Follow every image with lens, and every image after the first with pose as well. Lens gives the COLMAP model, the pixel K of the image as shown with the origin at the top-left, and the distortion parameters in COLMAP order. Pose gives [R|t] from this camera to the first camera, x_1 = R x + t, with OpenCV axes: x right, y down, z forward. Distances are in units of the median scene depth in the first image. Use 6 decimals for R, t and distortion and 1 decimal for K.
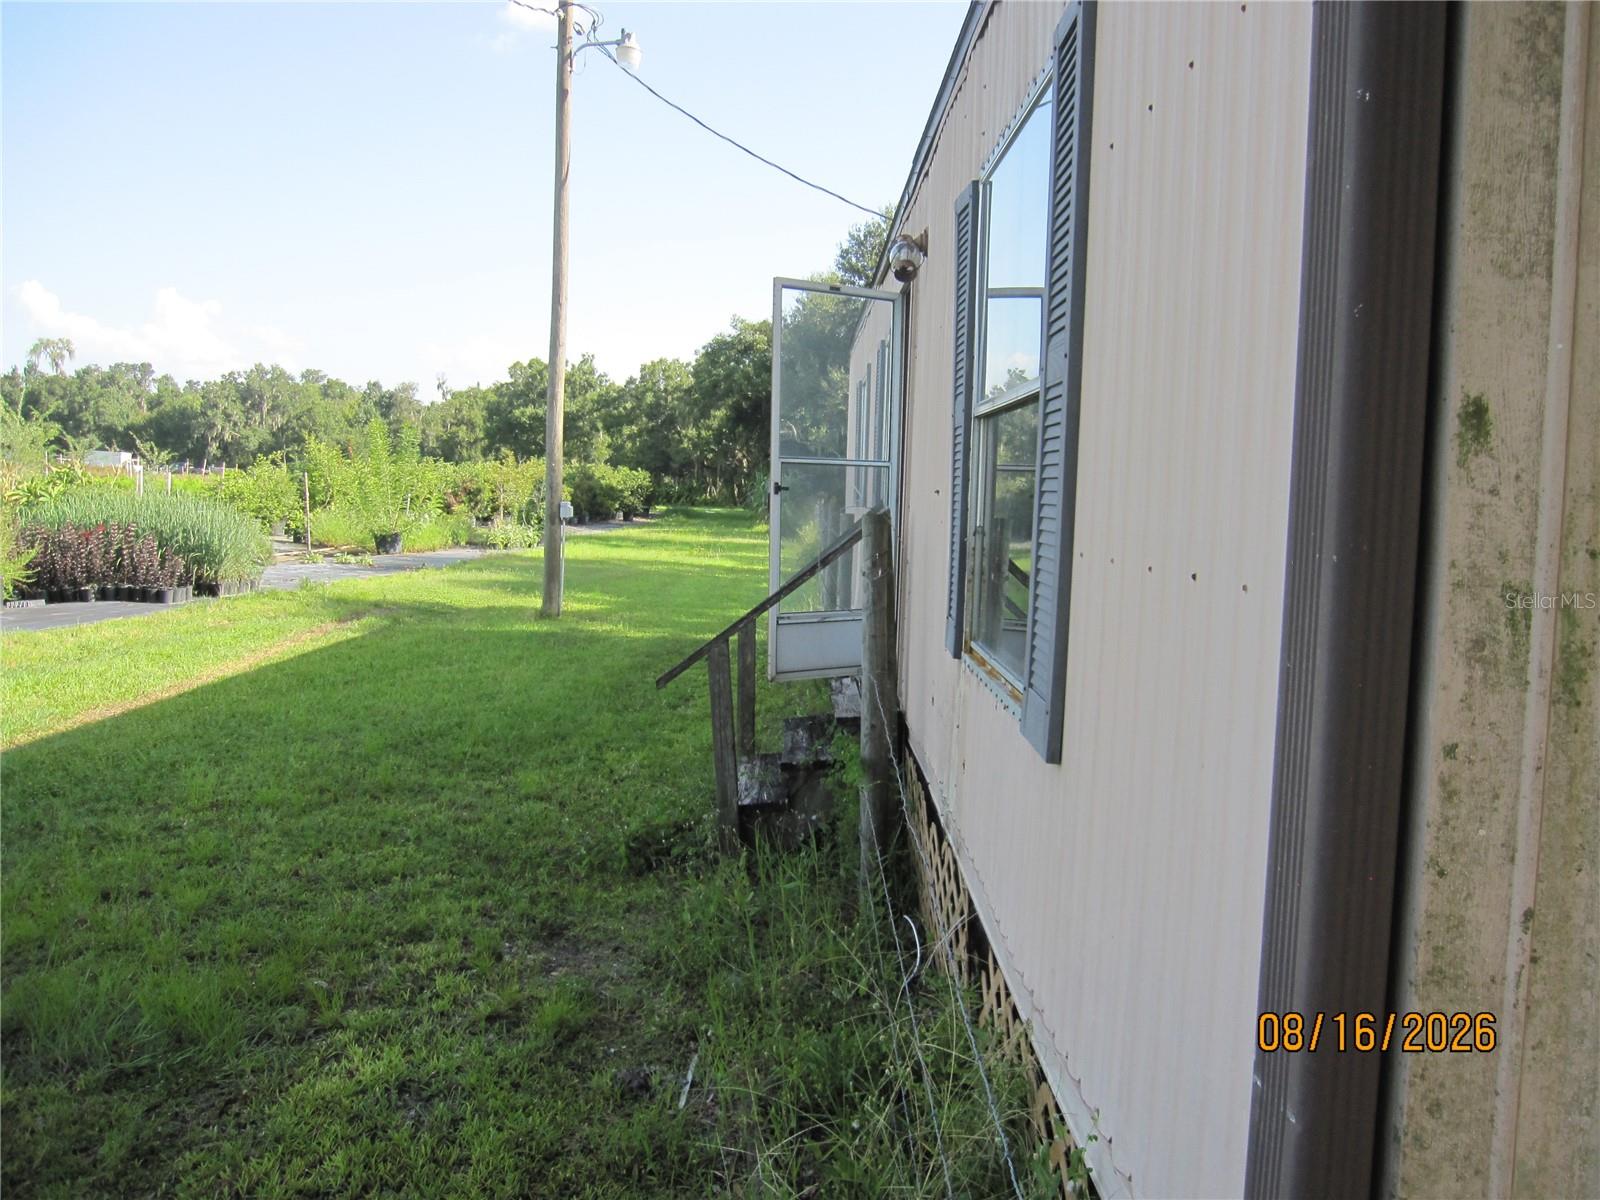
lens RADIAL K [[1317.5, 0, 807.1], [0, 1317.5, 586.5], [0, 0, 1]] dist [-0.079040, 0.050914]
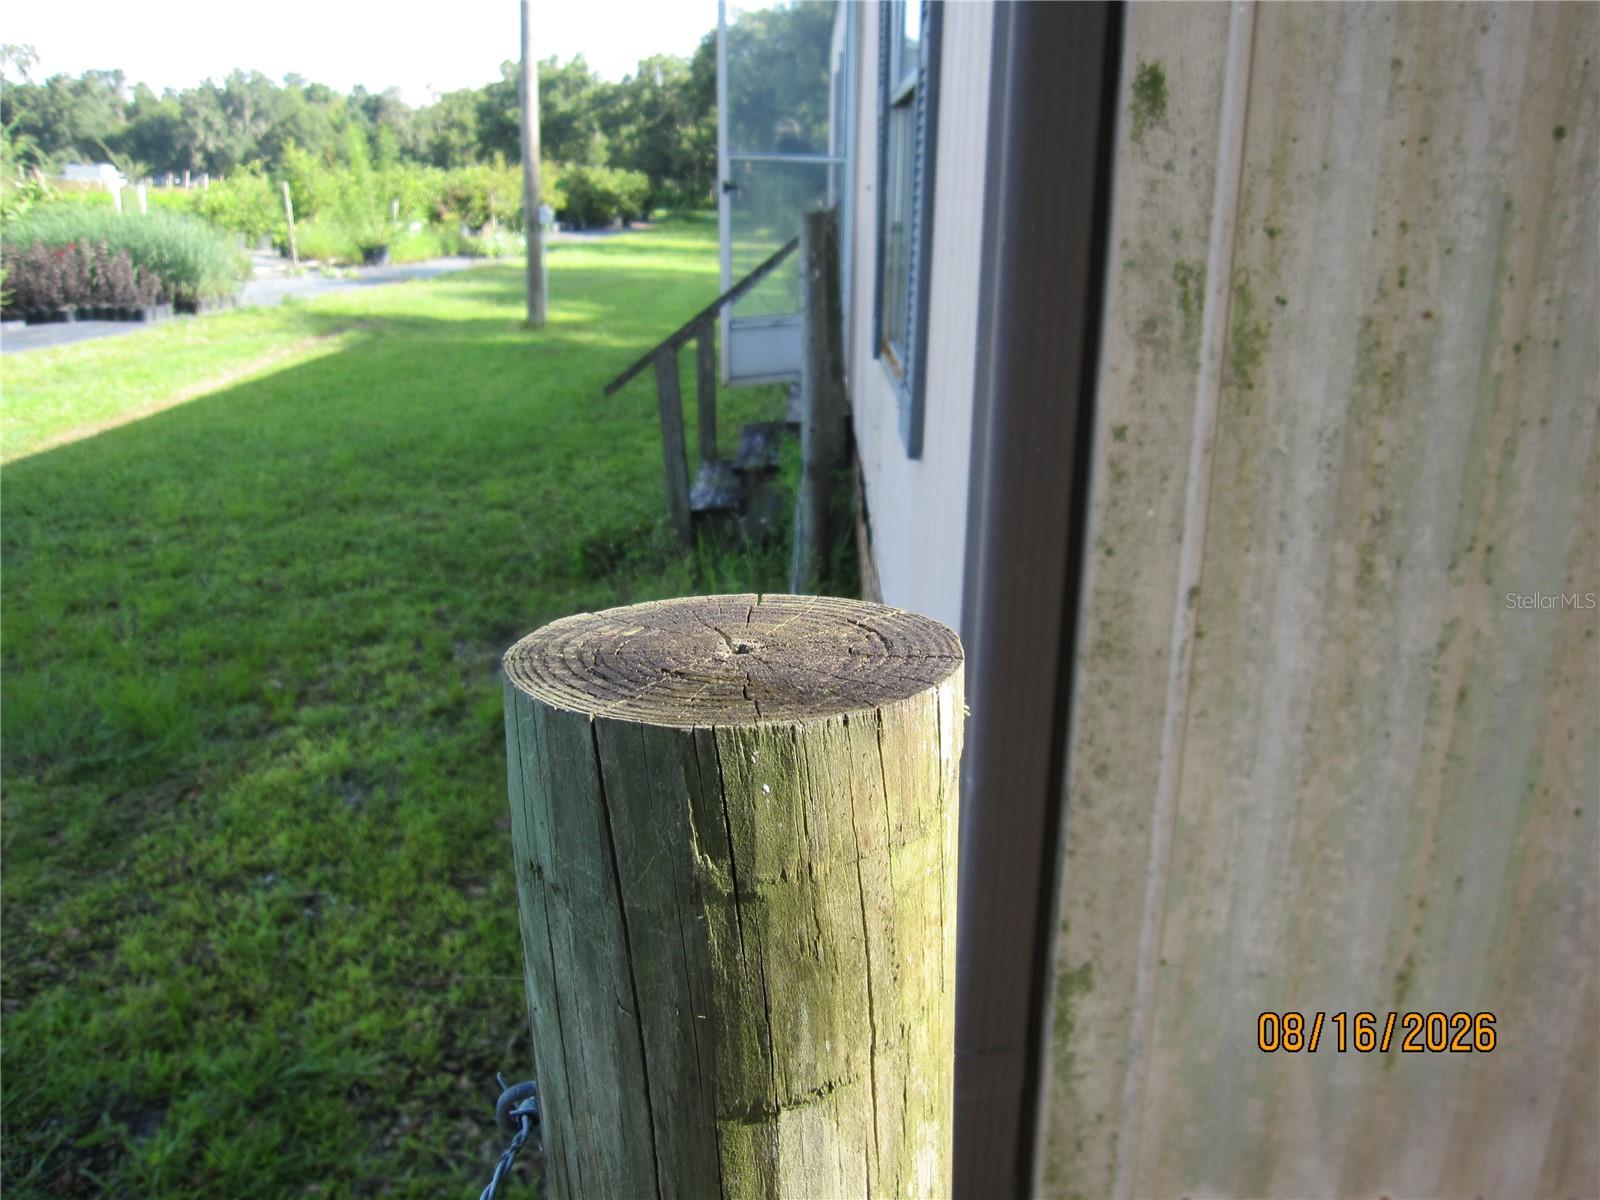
lens RADIAL K [[1317.5, 0, 797.3], [0, 1317.5, 587.1], [0, 0, 1]] dist [-0.079040, 0.050914]
pose [[0.999803, -0.010195, -0.017049, 0.041880], [0.013674, 0.975752, 0.218453, 0.002782], [0.014408, -0.218643, 0.975699, -0.004611]]
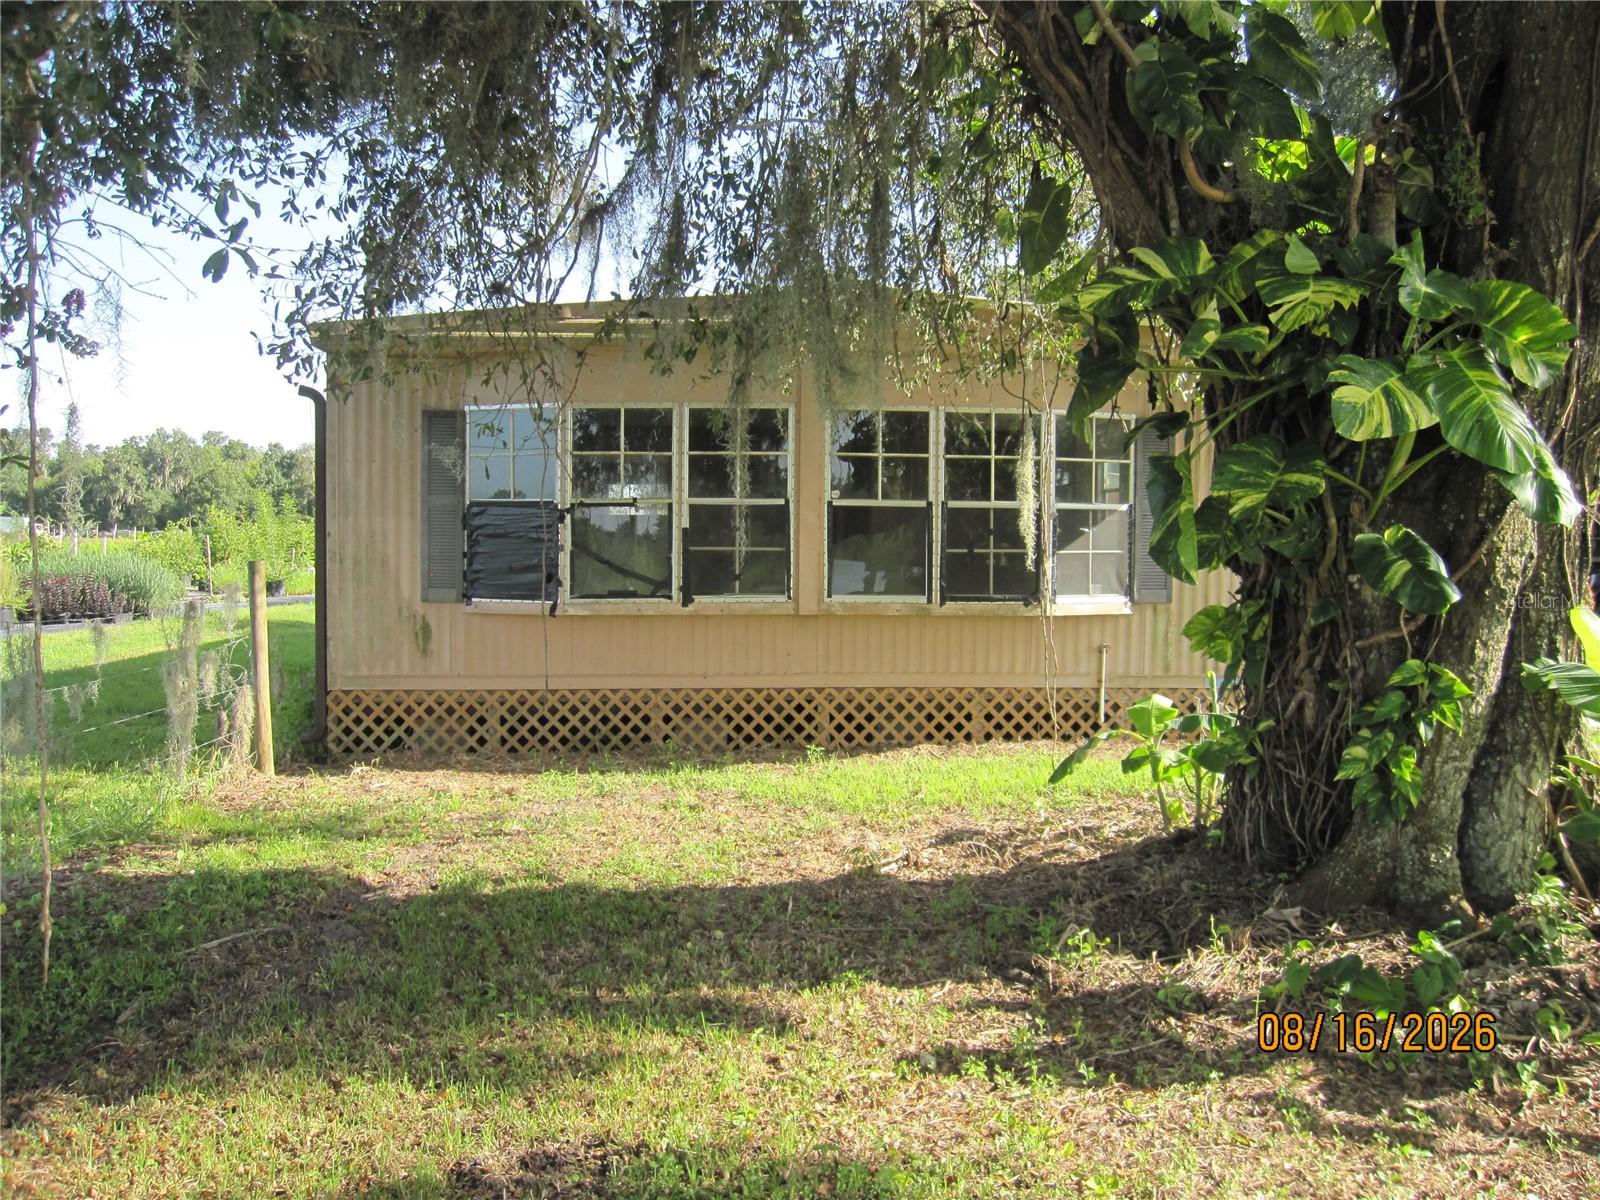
lens RADIAL K [[1317.5, 0, 805.8], [0, 1317.5, 600.7], [0, 0, 1]] dist [-0.079040, 0.050914]
pose [[0.997655, -0.027571, 0.062649, 0.541637], [0.029103, 0.999296, -0.023680, 0.109444], [-0.061952, 0.025448, 0.997755, -1.386256]]
